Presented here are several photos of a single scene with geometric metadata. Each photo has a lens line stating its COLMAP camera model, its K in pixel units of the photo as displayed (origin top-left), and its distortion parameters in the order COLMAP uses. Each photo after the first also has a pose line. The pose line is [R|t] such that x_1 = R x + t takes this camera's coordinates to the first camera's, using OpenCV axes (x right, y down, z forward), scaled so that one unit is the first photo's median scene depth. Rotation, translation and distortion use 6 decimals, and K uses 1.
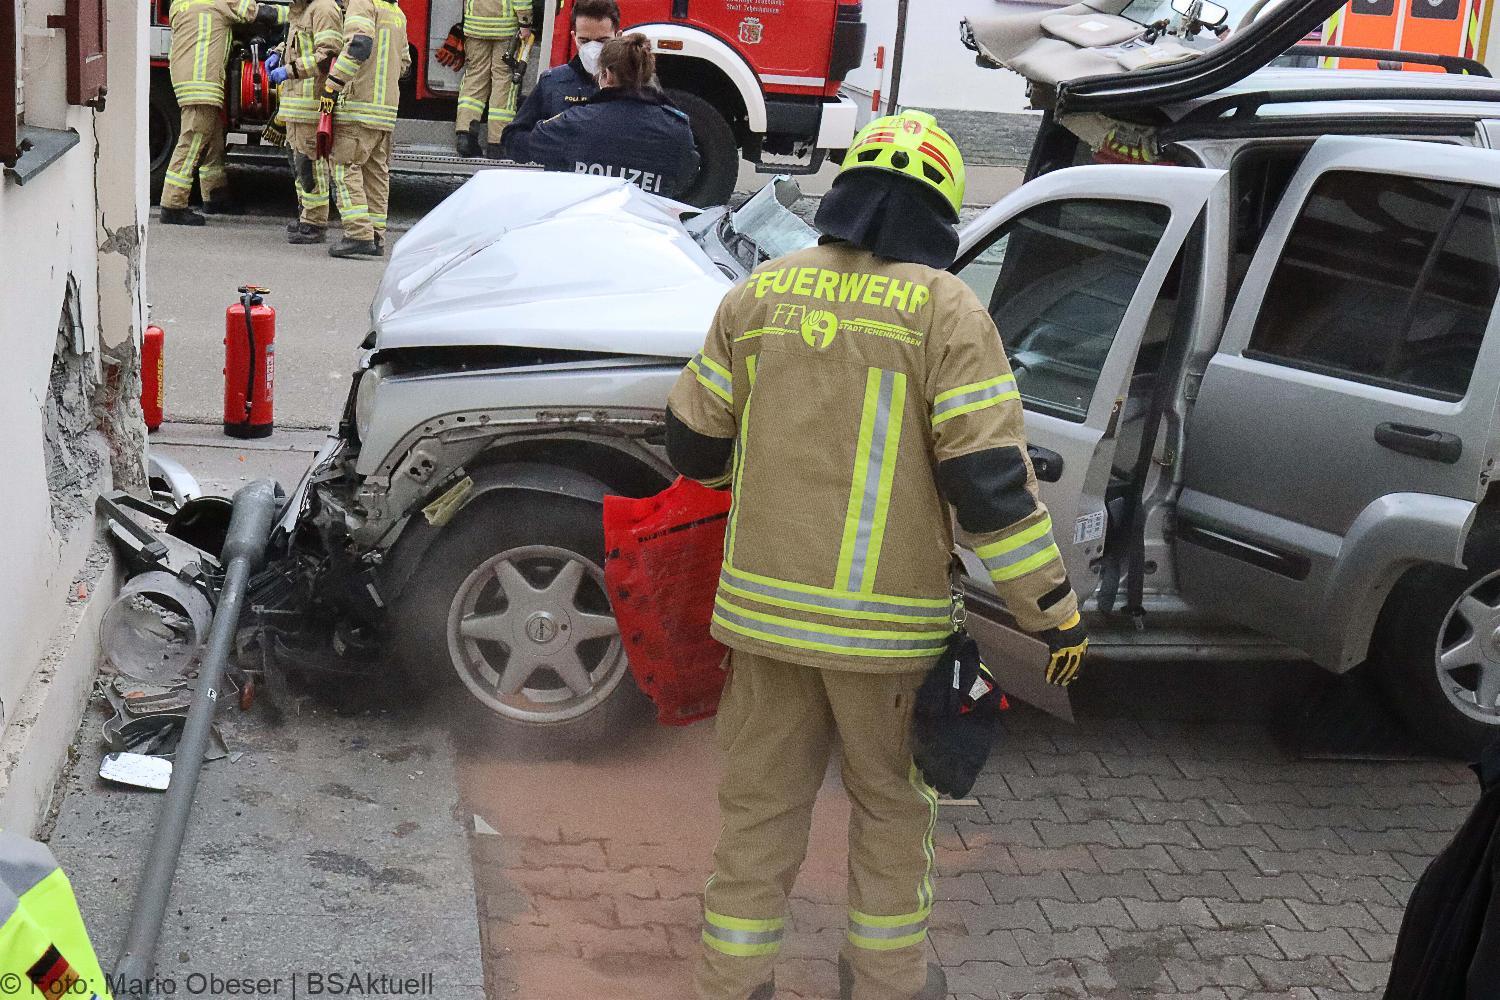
lens RADIAL K [[2282.7, 0, 731.7], [0, 2282.7, 502.5], [0, 0, 1]] dist [-0.027819, 0.111279]
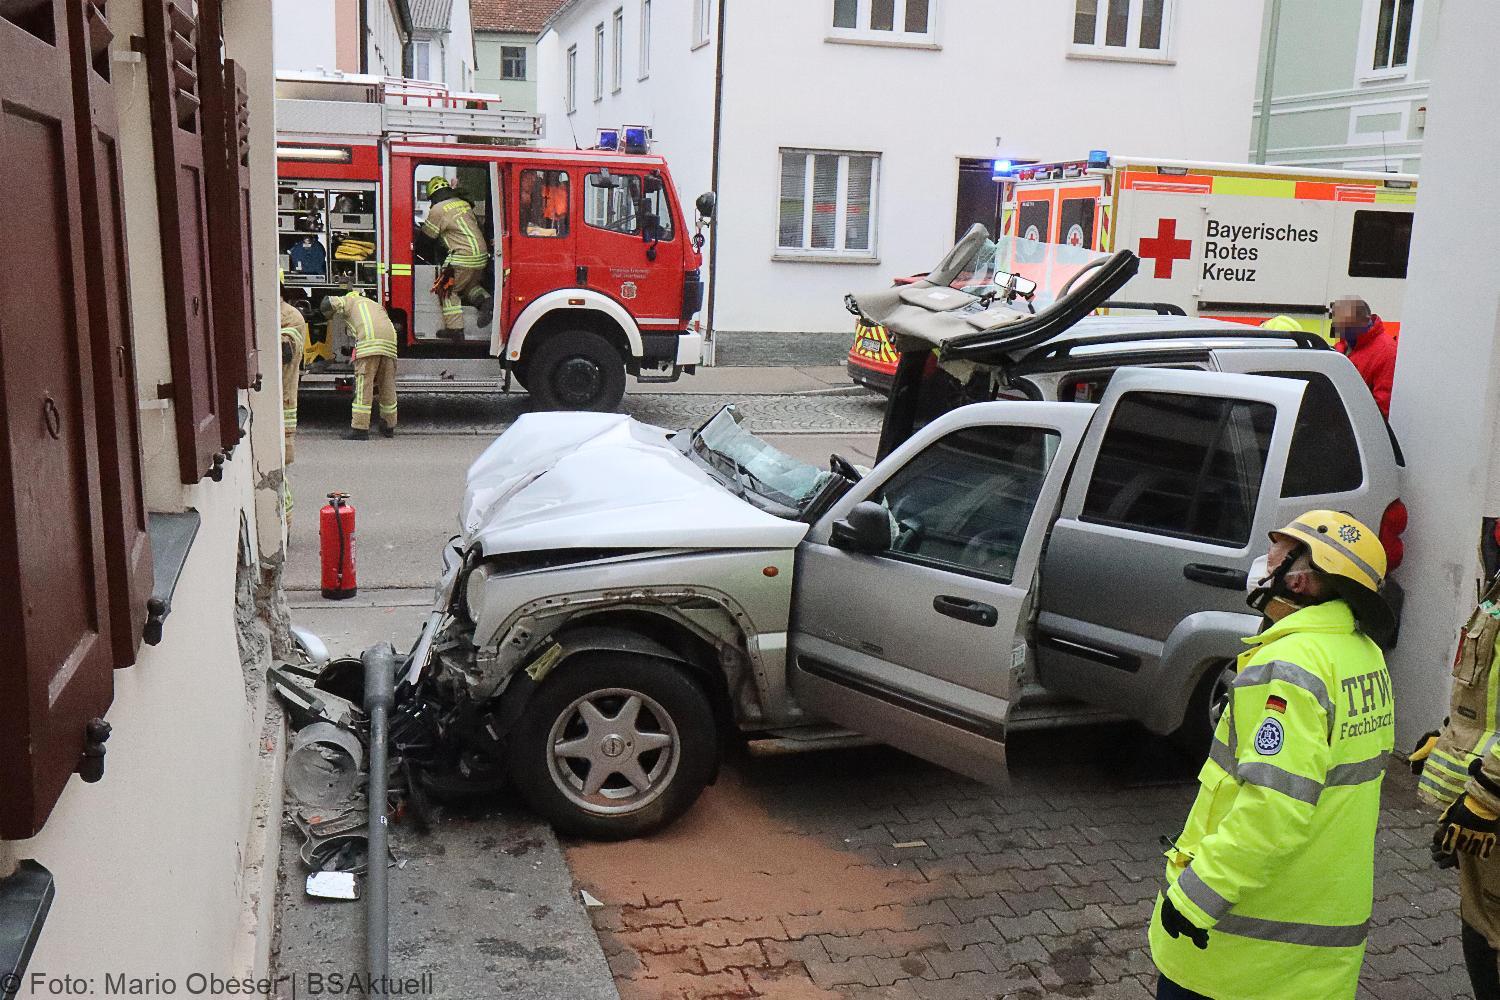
lens RADIAL K [[1451.0, 0, 745.3], [0, 1451.0, 502.0], [0, 0, 1]] dist [0.007560, 0.031168]
pose [[0.990927, -0.060244, 0.120146, -0.098455], [0.065785, 0.996920, -0.042694, -0.049446], [-0.117204, 0.050211, 0.991838, 0.098482]]
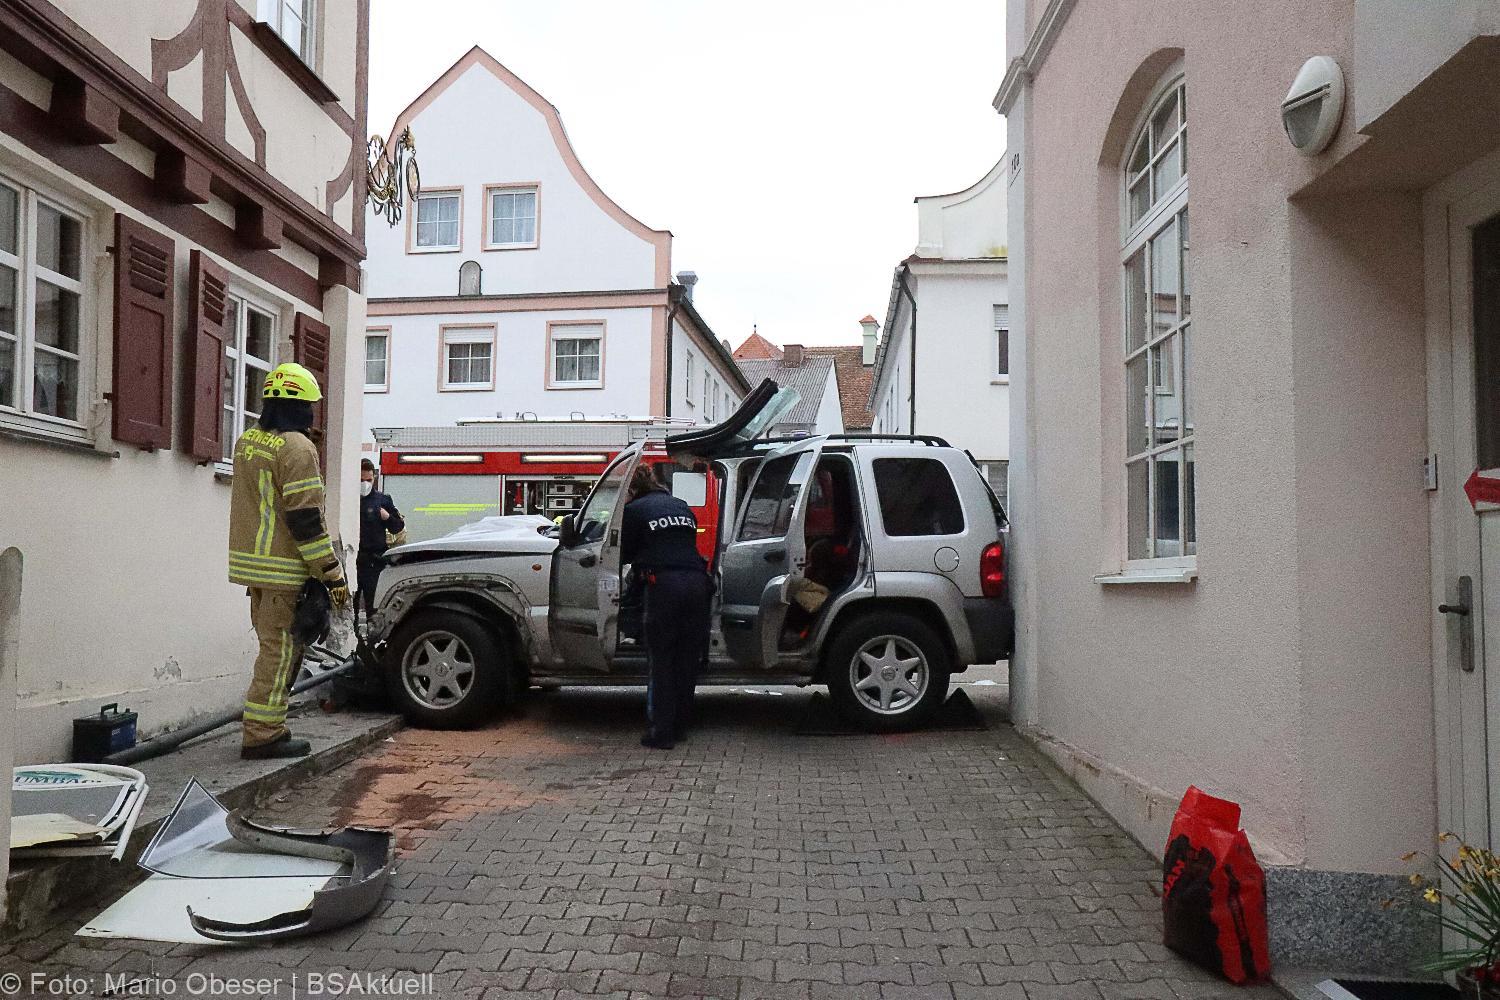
lens RADIAL K [[1164.2, 0, 724.2], [0, 1164.2, 500.4], [0, 0, 1]] dist [0.013124, 0.008254]
pose [[0.978206, -0.071377, -0.194983, 0.439671], [0.006603, 0.949277, -0.314373, 0.263866], [0.207532, 0.306234, 0.929059, -0.110736]]
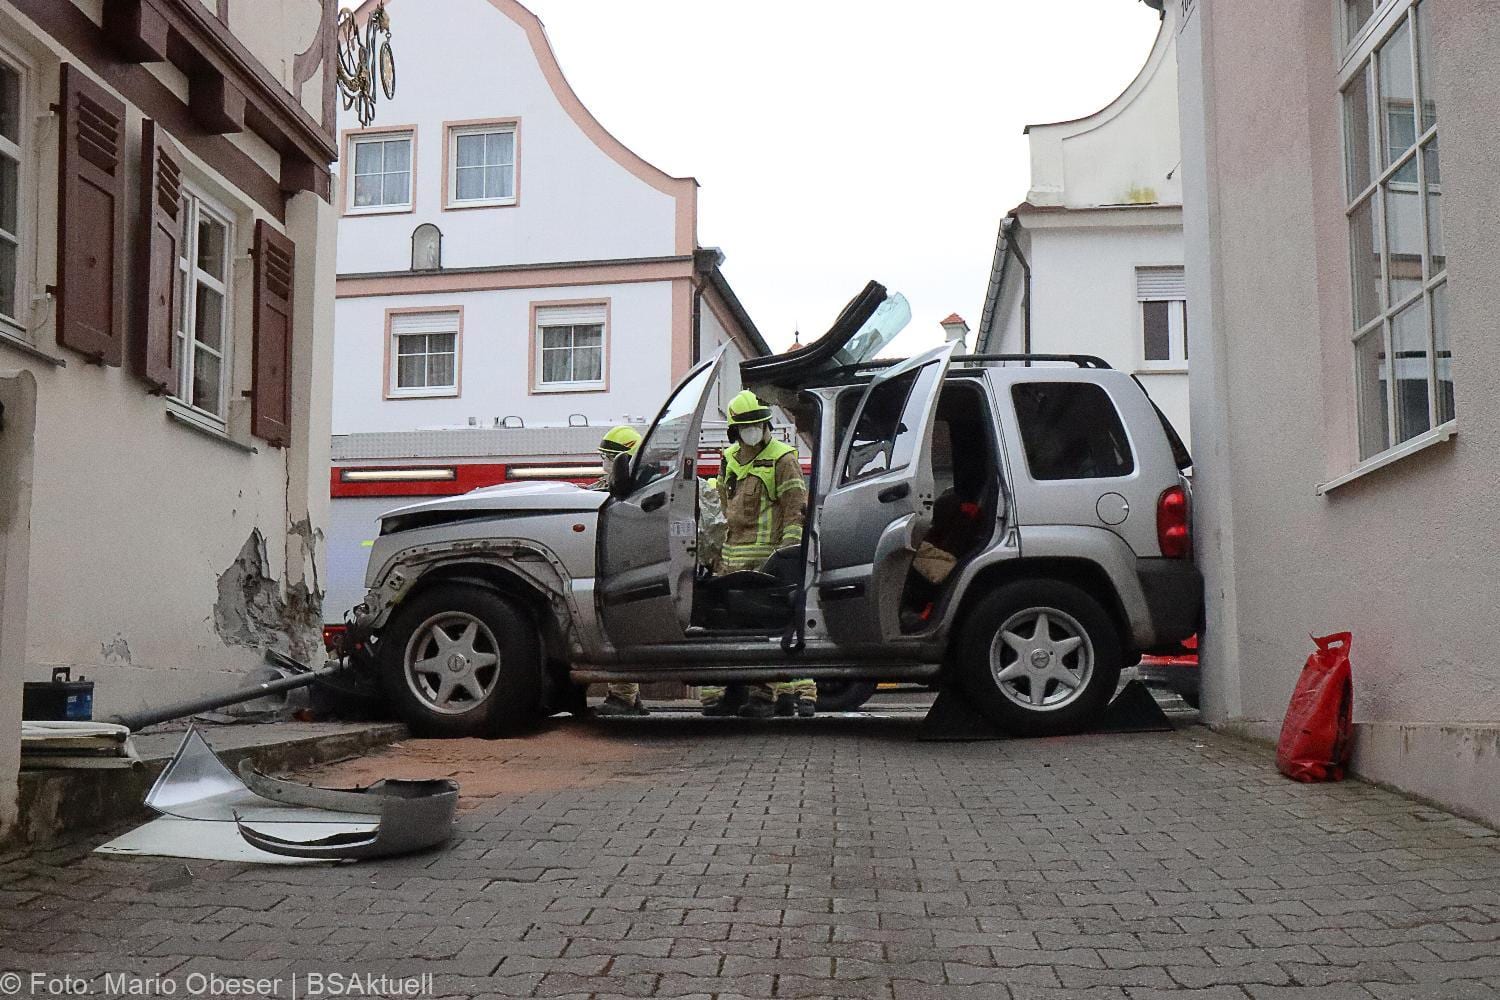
lens RADIAL K [[1616.1, 0, 730.8], [0, 1616.1, 495.5], [0, 0, 1]] dist [0.028088, -0.013224]
pose [[0.974267, -0.097711, -0.203117, 0.393539], [0.016885, 0.930257, -0.366520, 0.396717], [0.224765, 0.353658, 0.907968, -0.160930]]
